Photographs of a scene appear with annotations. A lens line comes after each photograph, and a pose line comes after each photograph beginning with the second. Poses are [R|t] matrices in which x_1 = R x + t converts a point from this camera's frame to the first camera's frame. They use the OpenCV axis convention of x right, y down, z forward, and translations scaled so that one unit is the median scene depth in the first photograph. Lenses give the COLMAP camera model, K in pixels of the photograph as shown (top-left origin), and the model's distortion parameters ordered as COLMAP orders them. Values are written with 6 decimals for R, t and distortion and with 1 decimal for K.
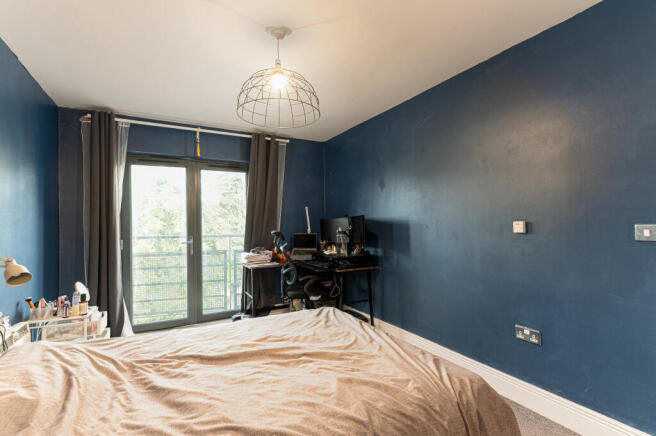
lens RADIAL K [[297.8, 0, 331.9], [0, 297.8, 220.4], [0, 0, 1]] dist [0.016801, -0.000373]
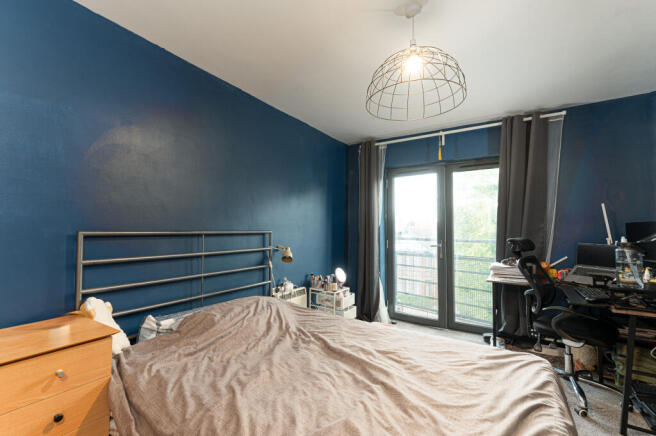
lens RADIAL K [[297.8, 0, 327.7], [0, 297.8, 220.1], [0, 0, 1]] dist [0.016801, -0.000373]
pose [[0.483038, -0.010396, -0.875538, 0.271597], [-0.000021, 0.999929, -0.011884, -0.002101], [0.875600, 0.005759, 0.483003, 0.211330]]
